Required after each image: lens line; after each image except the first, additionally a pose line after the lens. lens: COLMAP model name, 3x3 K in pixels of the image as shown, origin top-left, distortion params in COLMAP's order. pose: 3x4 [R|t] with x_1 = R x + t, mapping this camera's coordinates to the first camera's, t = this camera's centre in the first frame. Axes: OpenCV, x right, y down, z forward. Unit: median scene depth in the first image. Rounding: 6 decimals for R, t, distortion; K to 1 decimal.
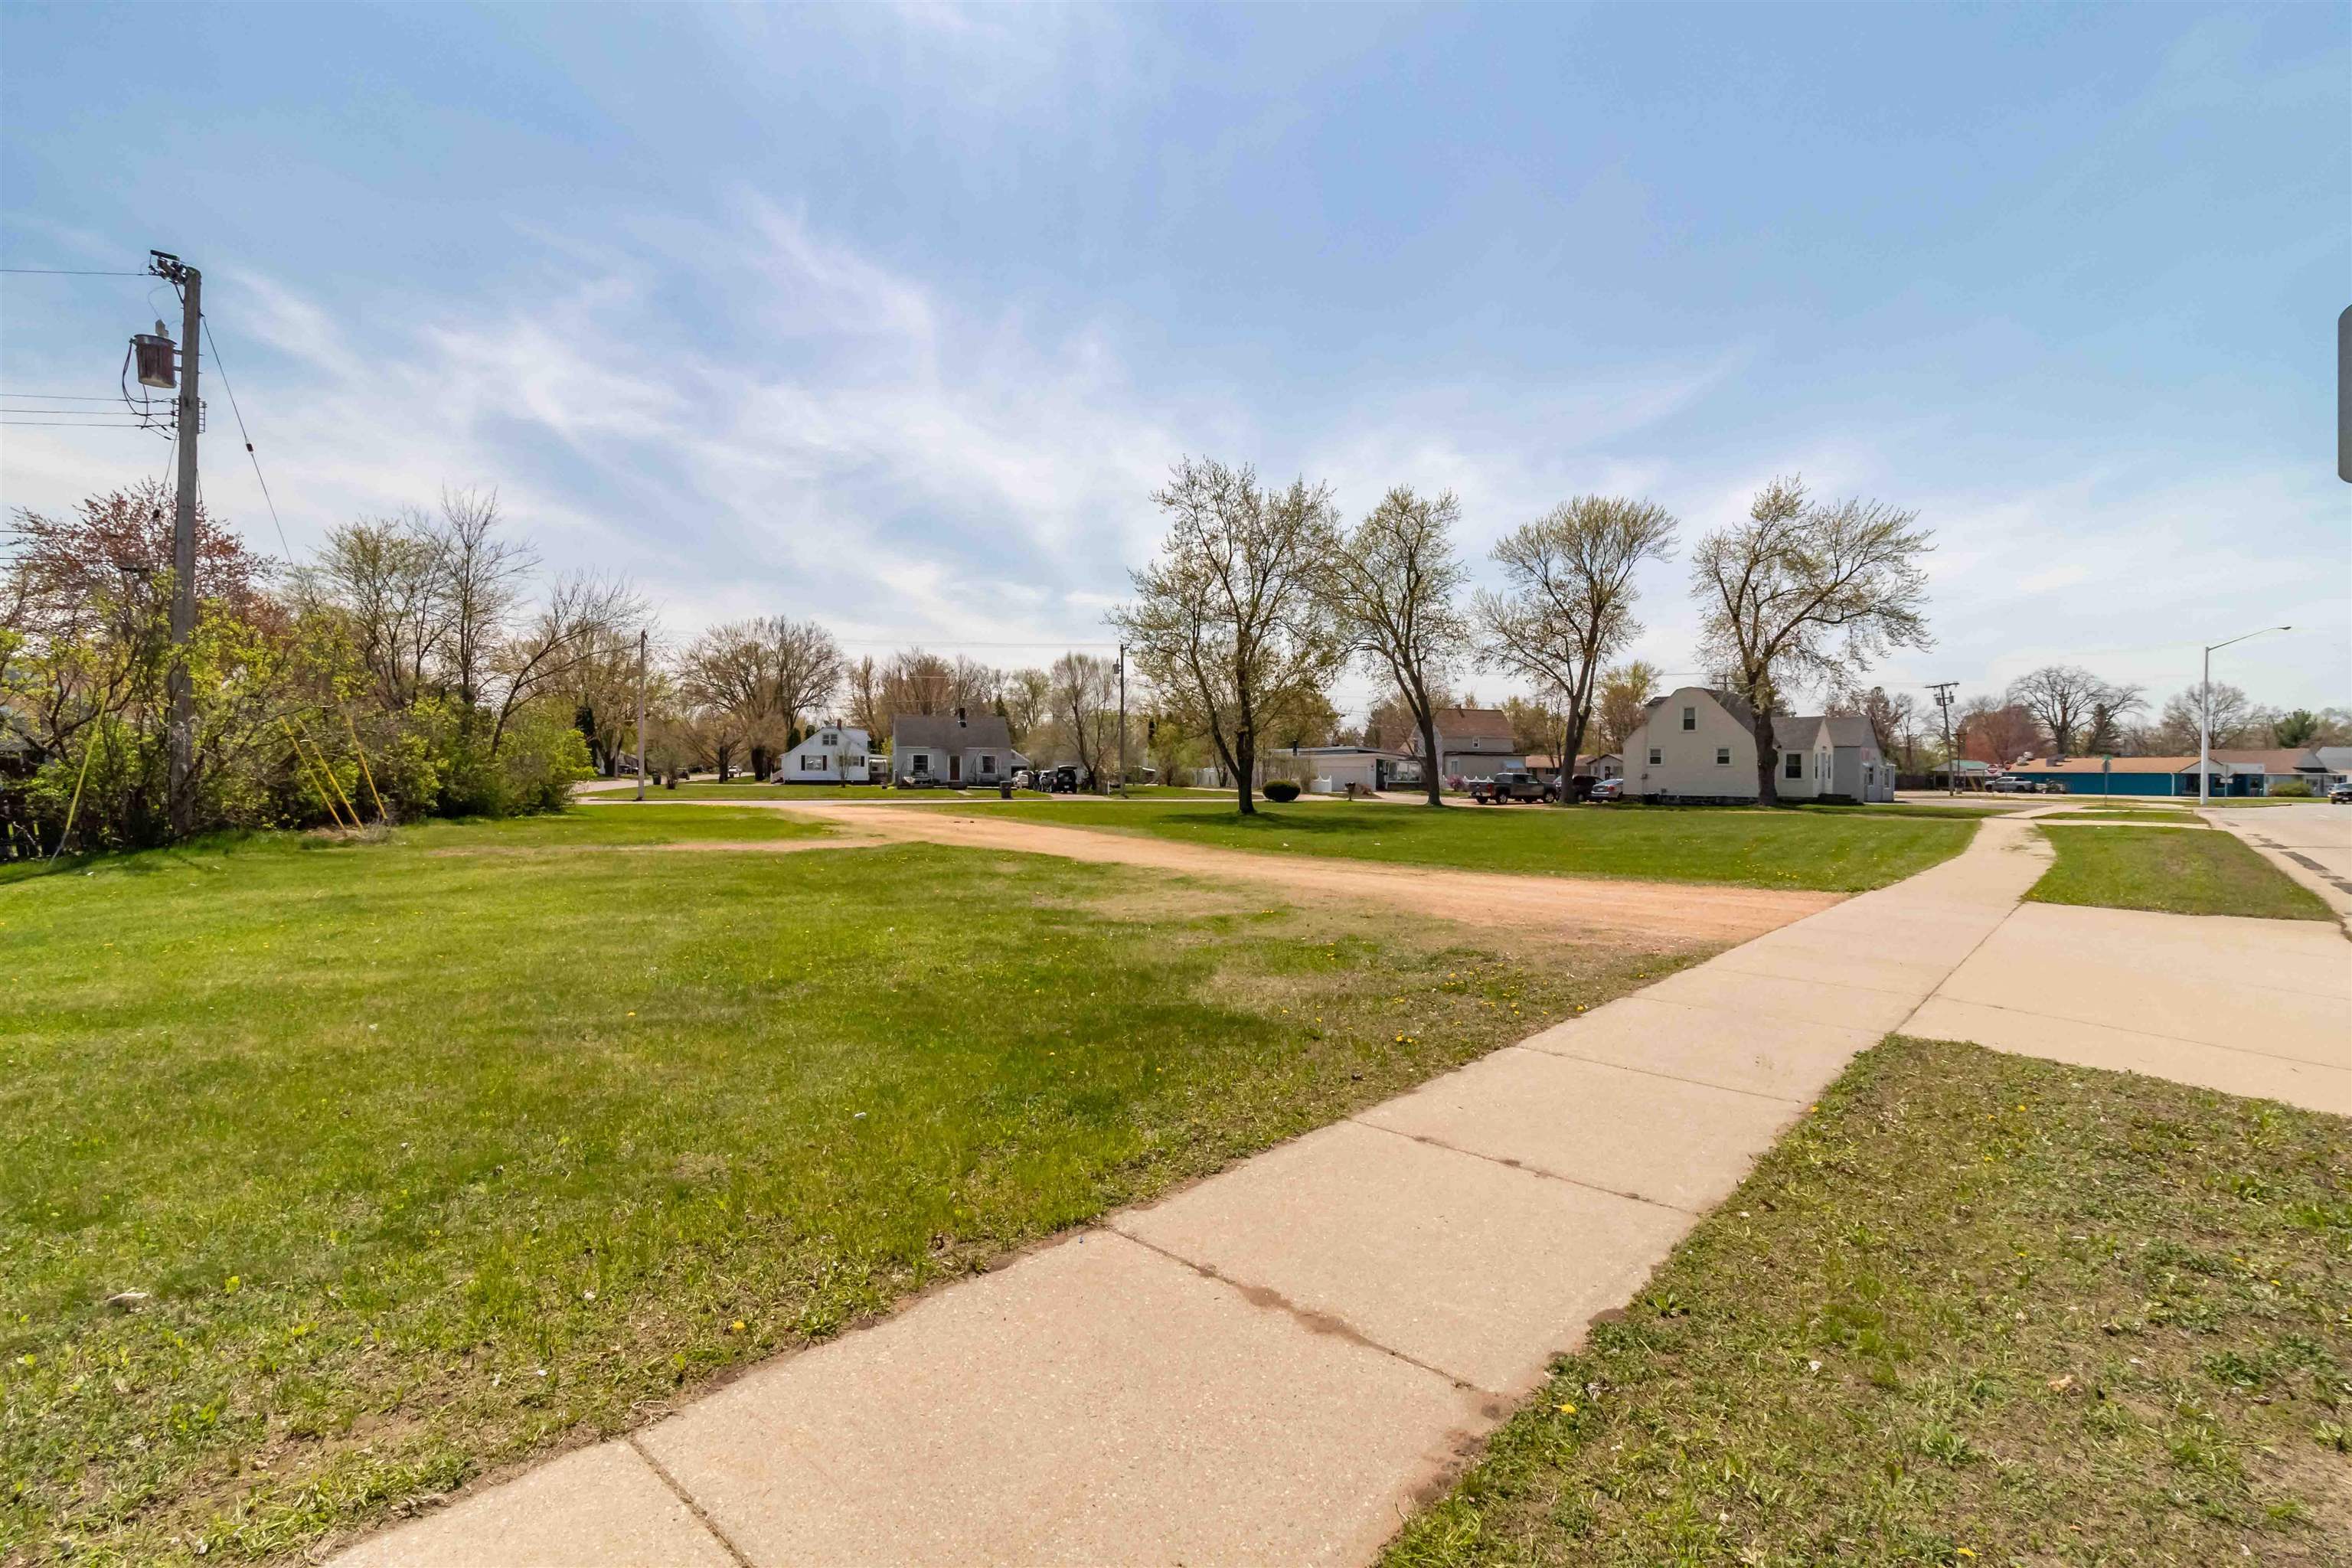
lens RADIAL K [[1085.6, 0, 1172.9], [0, 1085.6, 792.8], [0, 0, 1]] dist [-0.000043, 0.000776]
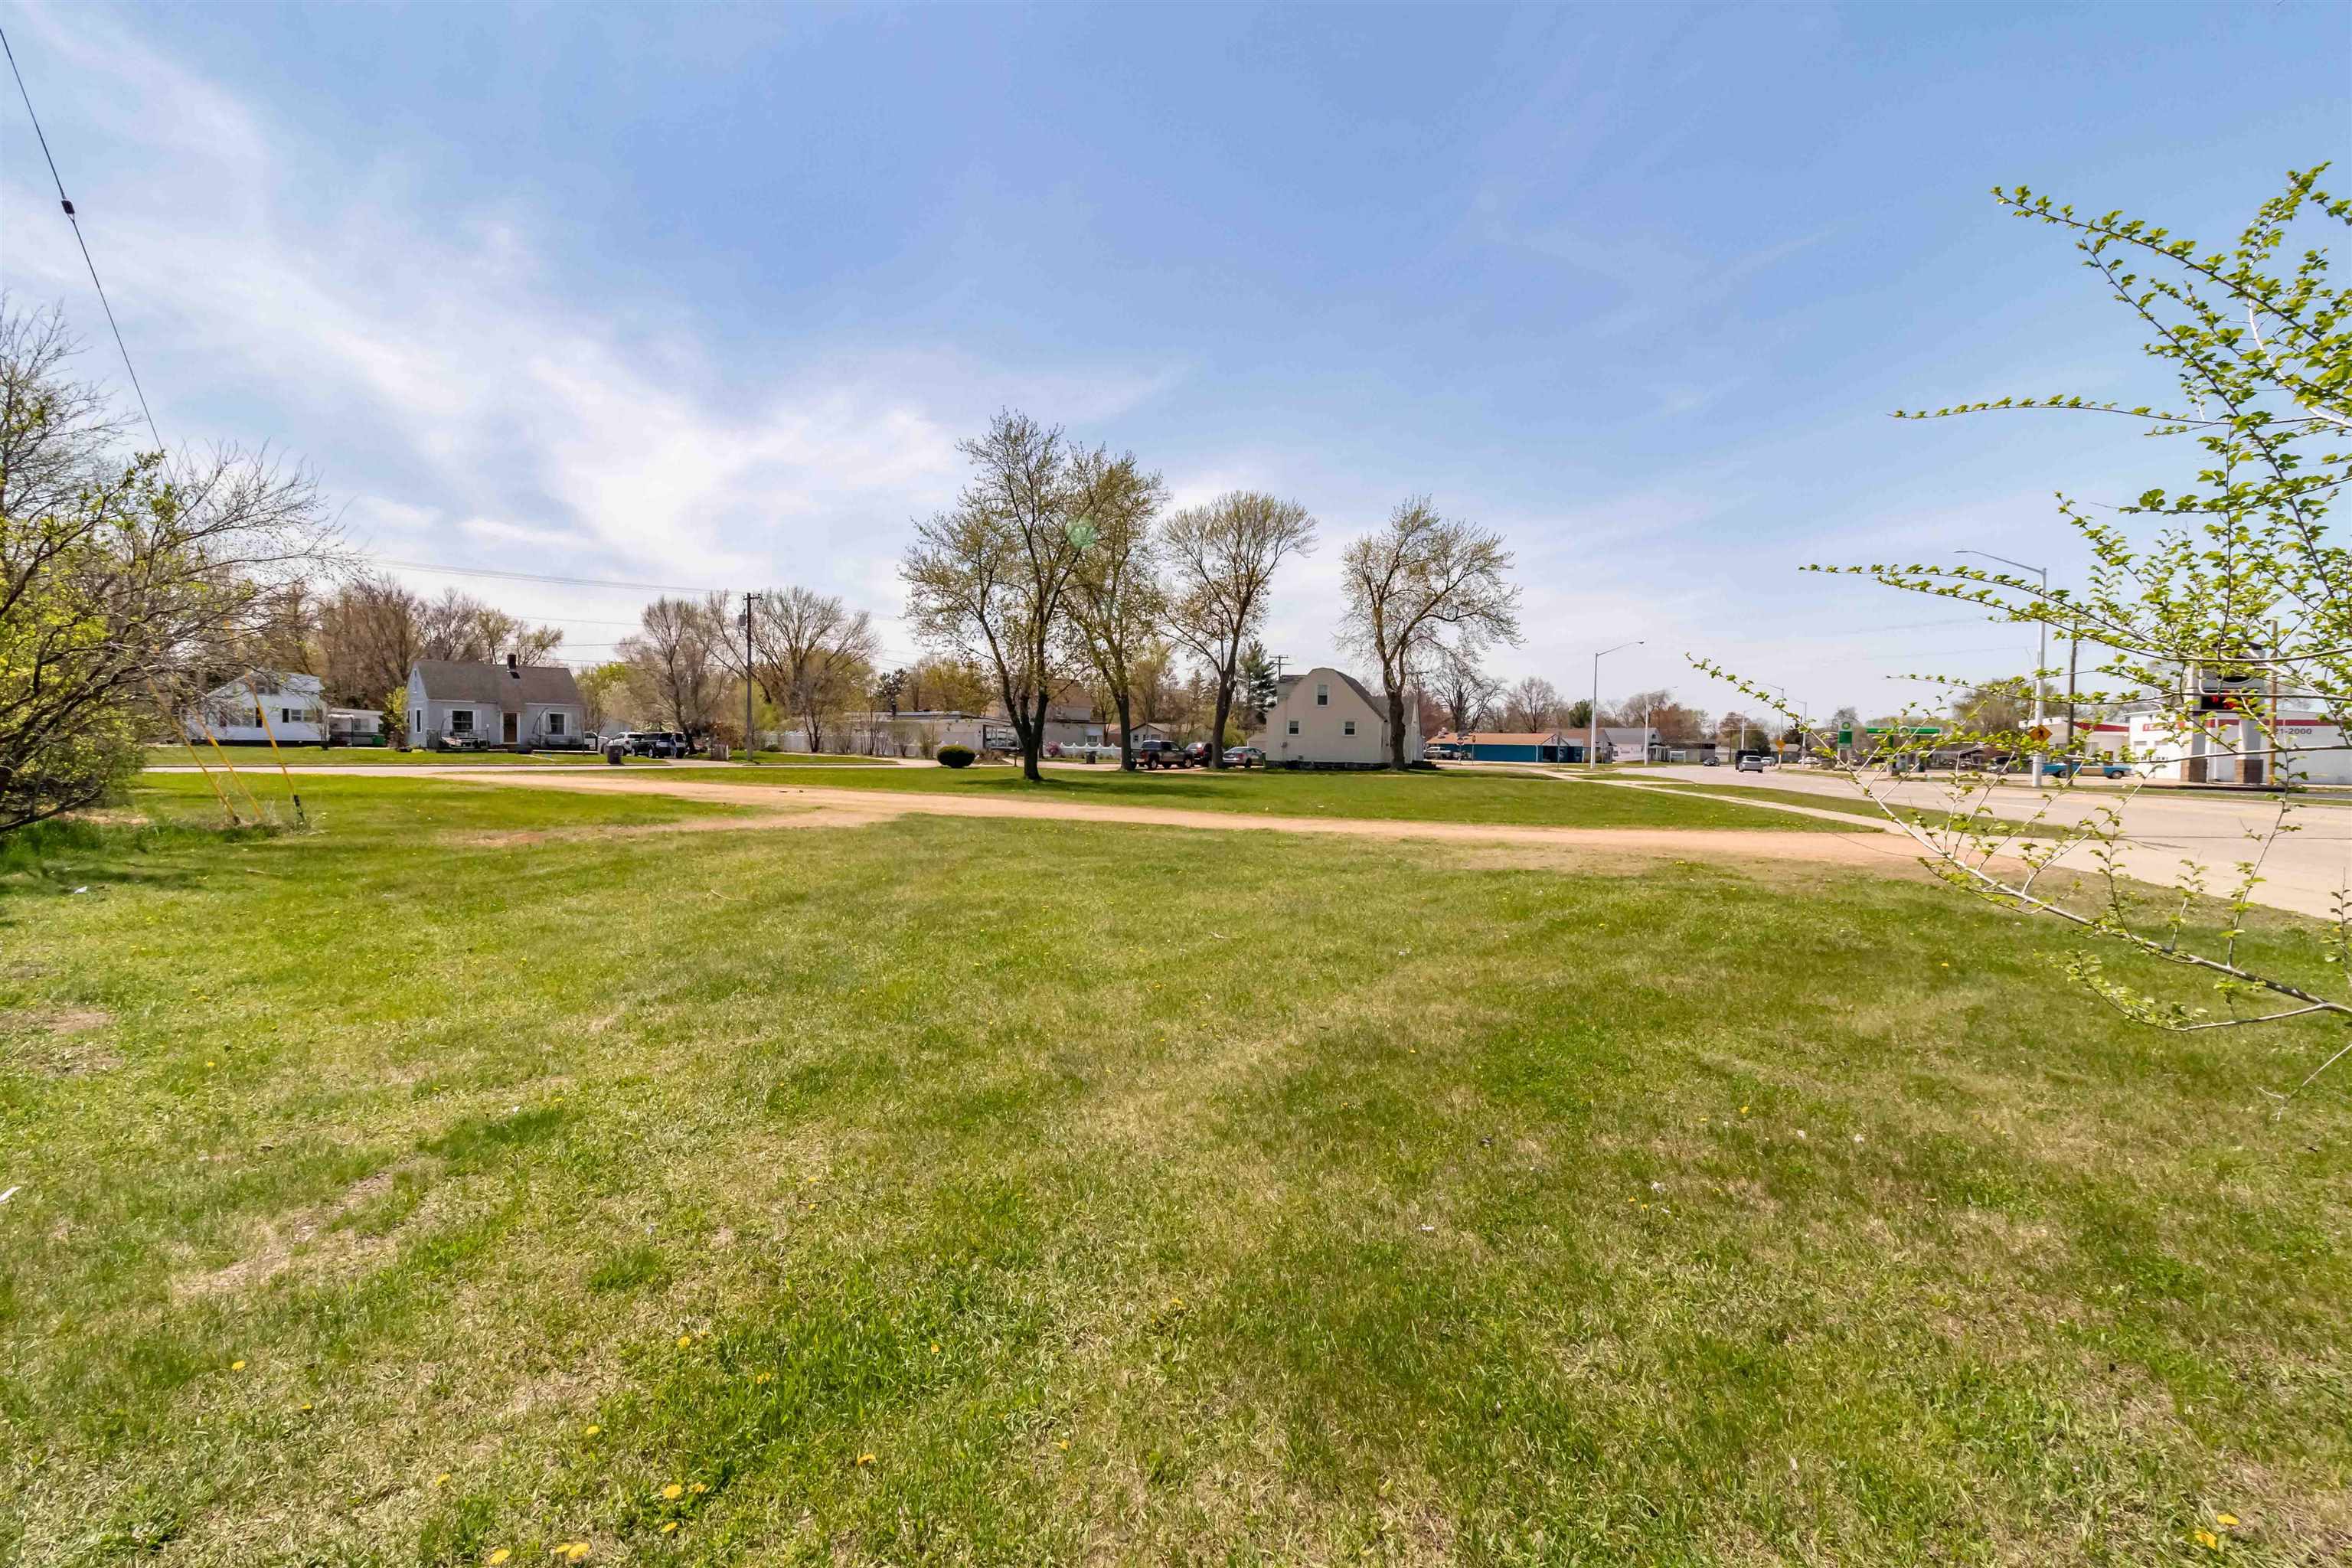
lens RADIAL K [[1085.6, 0, 1171.4], [0, 1085.6, 773.5], [0, 0, 1]] dist [-0.000043, 0.000776]
pose [[0.887715, -0.003905, 0.460376, -0.190378], [-0.002674, 0.999903, 0.013637, -0.000387], [-0.460385, -0.013337, 0.887619, 0.047965]]
